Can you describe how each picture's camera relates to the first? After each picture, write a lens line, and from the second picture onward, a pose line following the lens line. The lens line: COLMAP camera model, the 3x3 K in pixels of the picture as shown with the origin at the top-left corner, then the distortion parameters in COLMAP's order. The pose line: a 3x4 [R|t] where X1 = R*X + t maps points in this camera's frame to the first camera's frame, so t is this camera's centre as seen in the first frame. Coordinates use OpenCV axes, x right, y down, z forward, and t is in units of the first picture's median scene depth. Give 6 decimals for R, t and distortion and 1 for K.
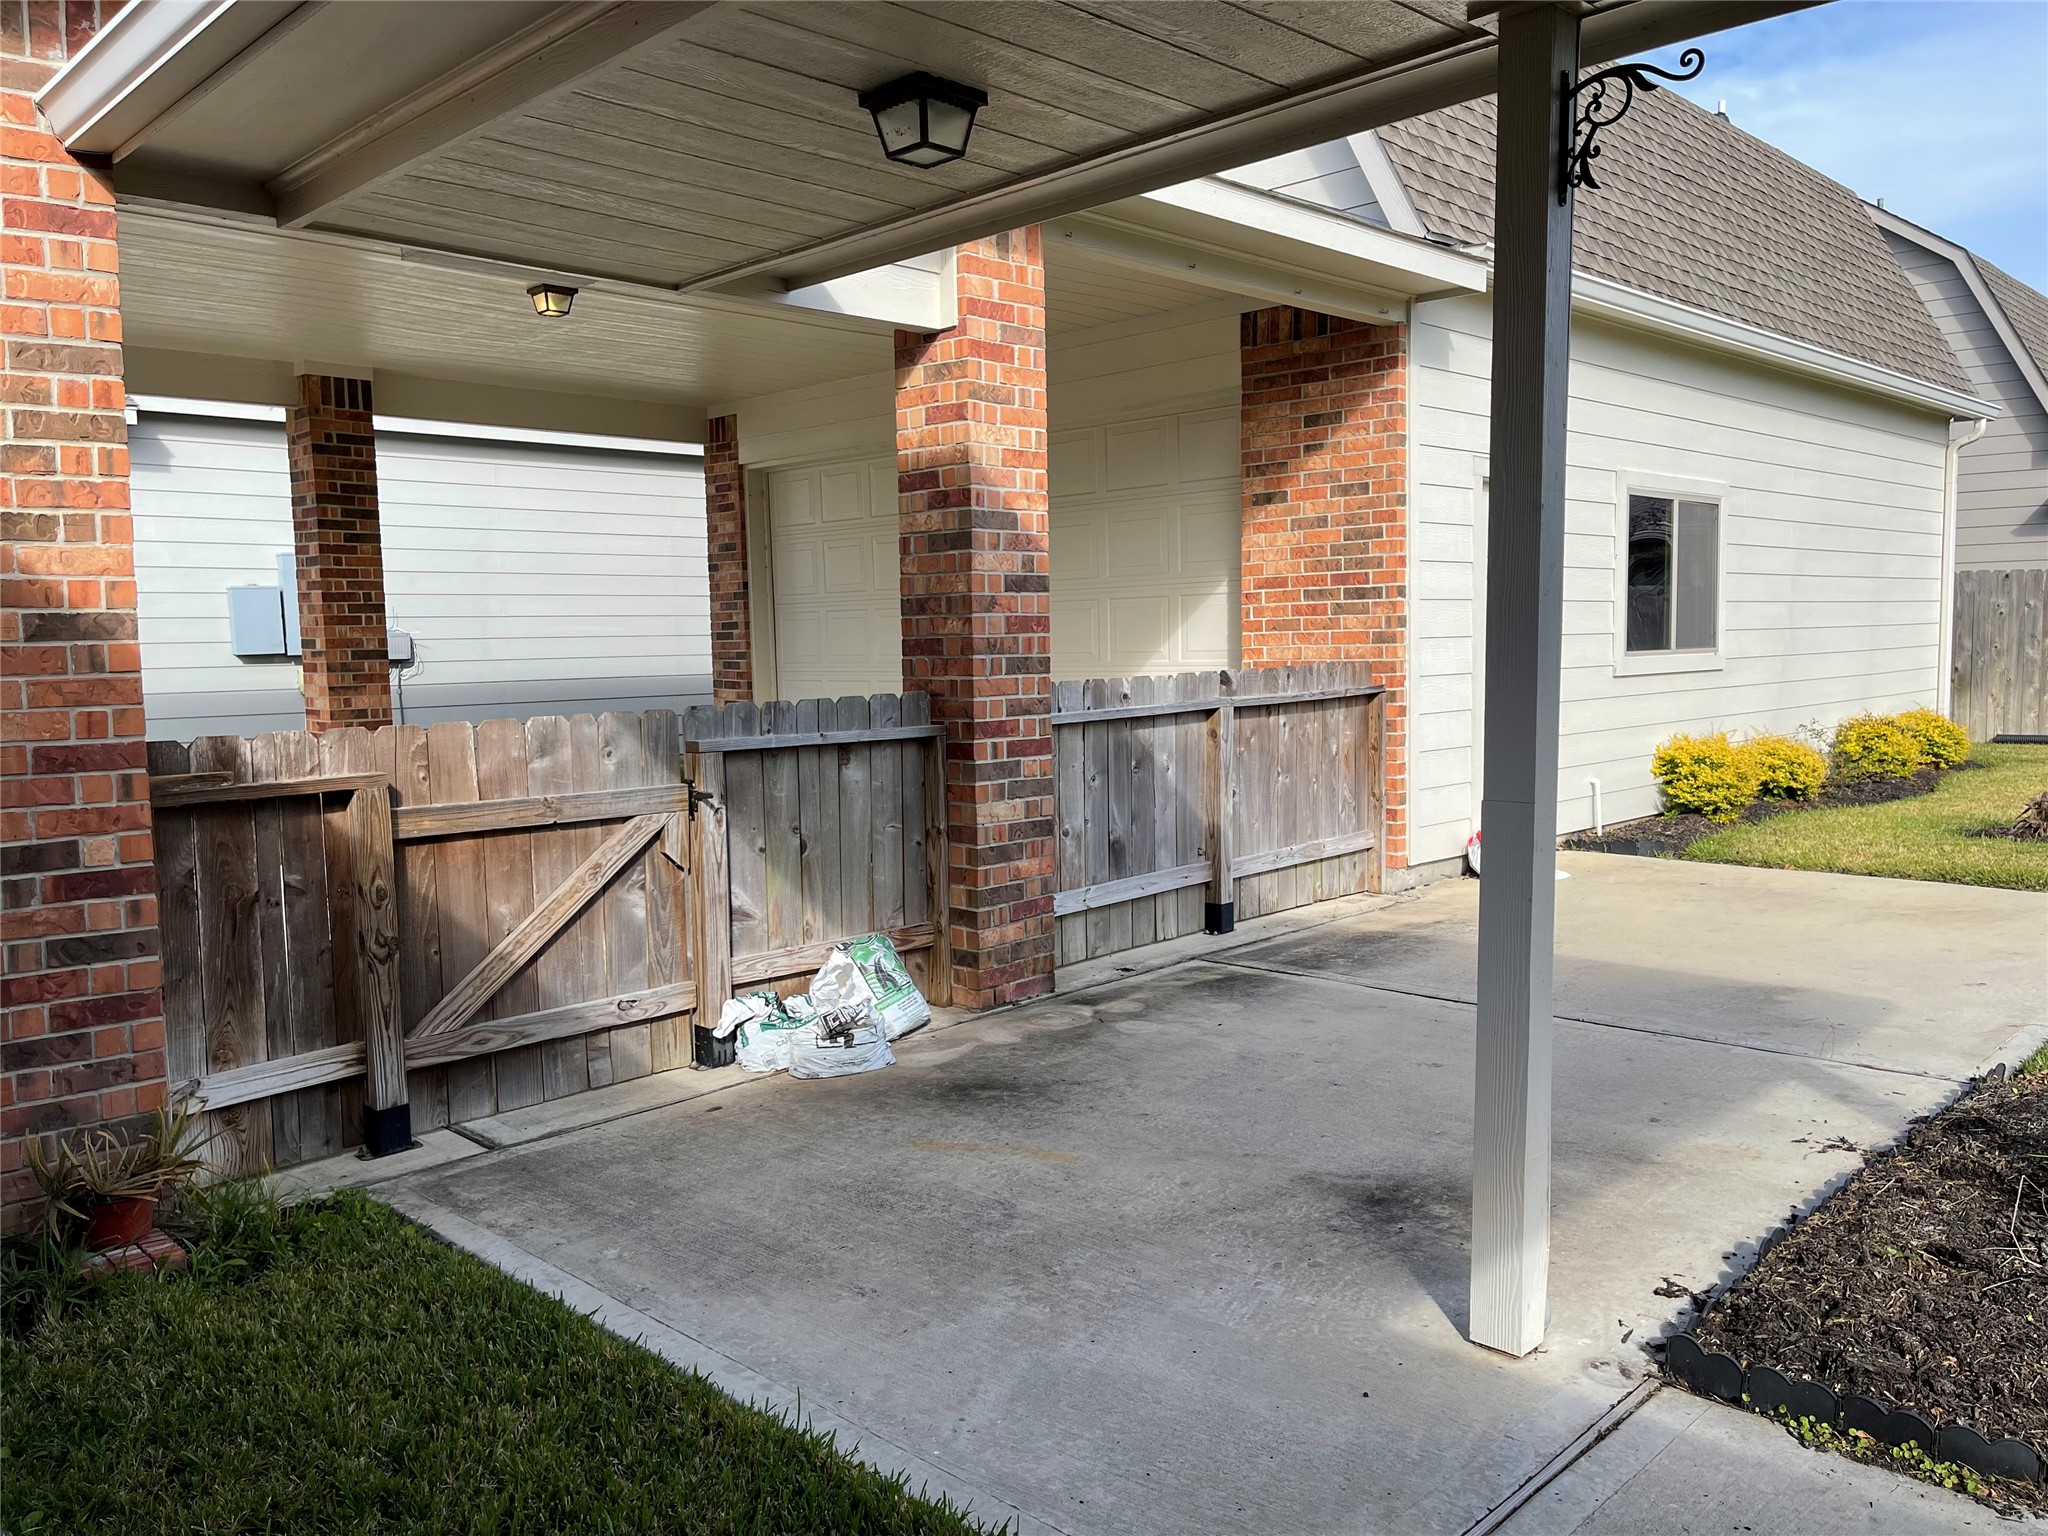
lens RADIAL K [[1554.0, 0, 1023.9], [0, 1554.0, 769.4], [0, 0, 1]] dist [0.015274, 0.000203]
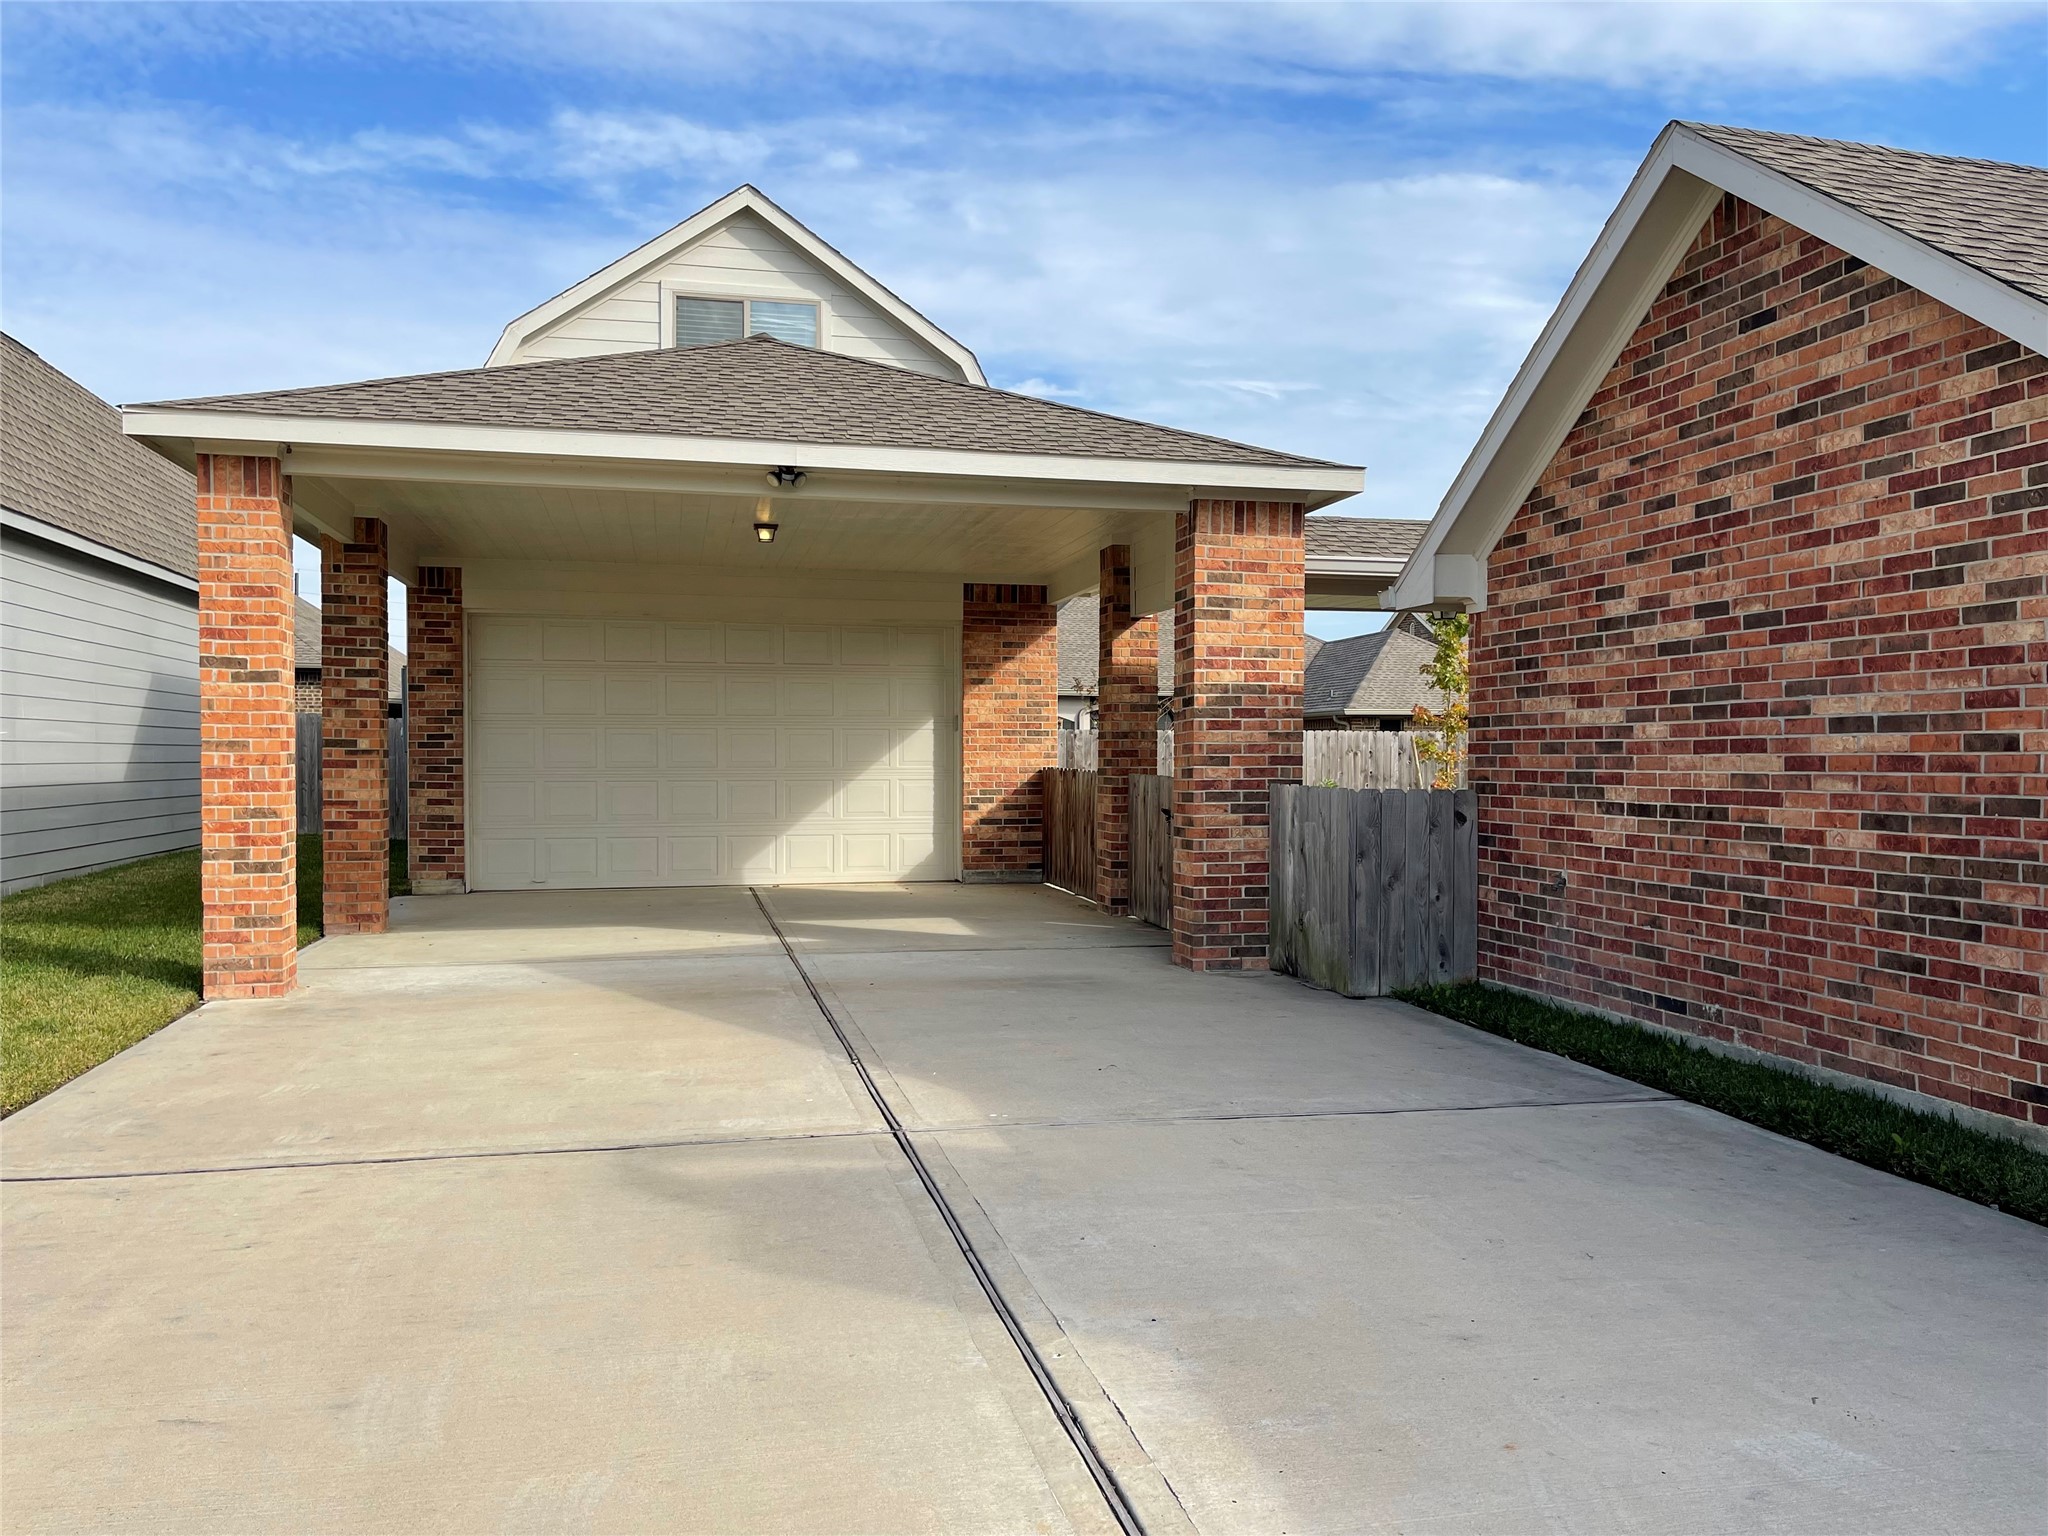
lens RADIAL K [[1554.0, 0, 1025.3], [0, 1554.0, 768.1], [0, 0, 1]] dist [0.015274, 0.000203]
pose [[0.526256, 0.014571, 0.850201, -1.442974], [0.062029, 0.996532, -0.055474, 0.040665], [-0.848061, 0.081931, 0.523527, -0.032645]]
